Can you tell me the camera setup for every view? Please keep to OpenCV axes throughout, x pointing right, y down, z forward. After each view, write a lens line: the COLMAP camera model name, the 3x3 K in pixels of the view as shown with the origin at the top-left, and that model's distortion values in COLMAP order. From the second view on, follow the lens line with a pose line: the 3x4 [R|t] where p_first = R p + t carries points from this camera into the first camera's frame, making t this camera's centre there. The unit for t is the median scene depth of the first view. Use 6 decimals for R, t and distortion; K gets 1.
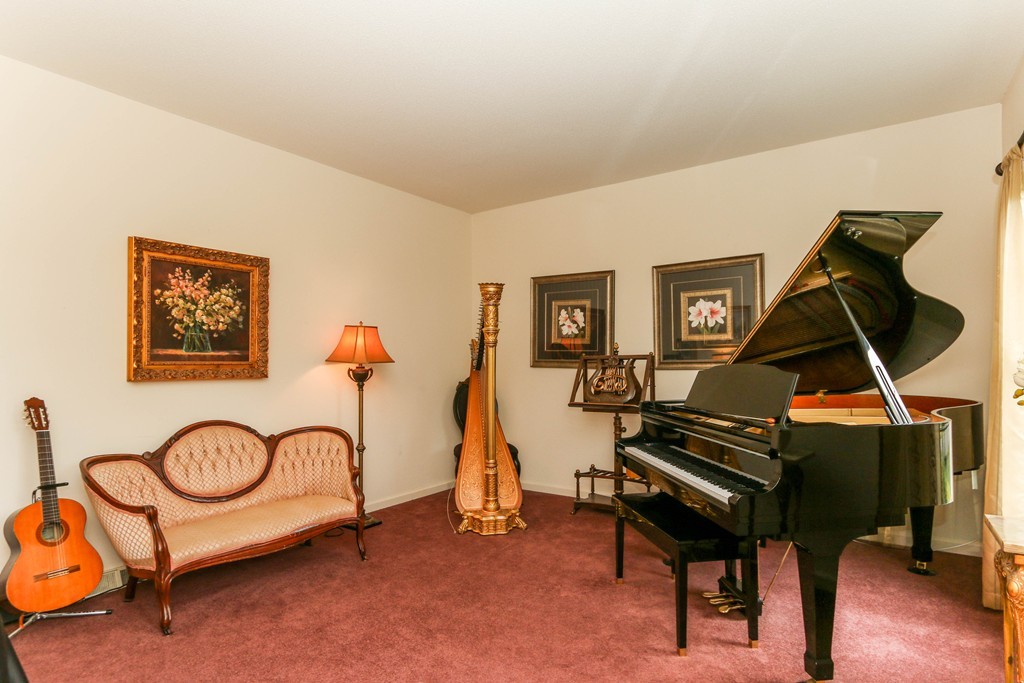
lens RADIAL K [[479.9, 0, 512.9], [0, 479.9, 346.5], [0, 0, 1]] dist [-0.012081, 0.000143]
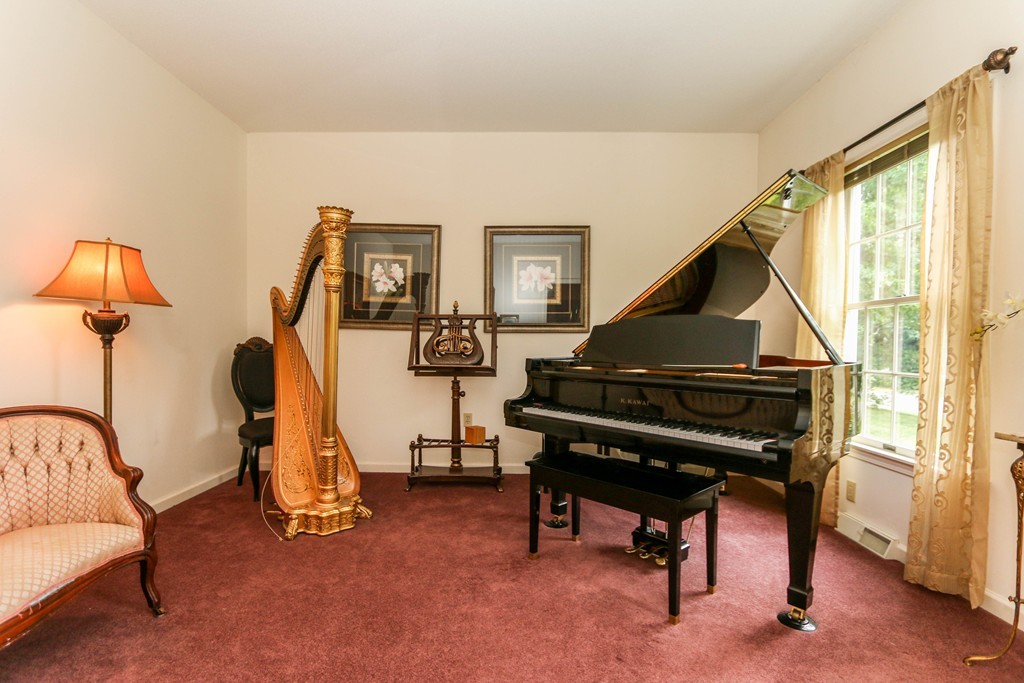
lens RADIAL K [[458.5, 0, 512.6], [0, 458.5, 343.1], [0, 0, 1]] dist [-0.018375, 0.002323]
pose [[0.849799, 0.014562, 0.526906, -0.181795], [-0.037536, 0.998752, 0.032936, 0.046793], [-0.525769, -0.047767, 0.849285, 0.218959]]
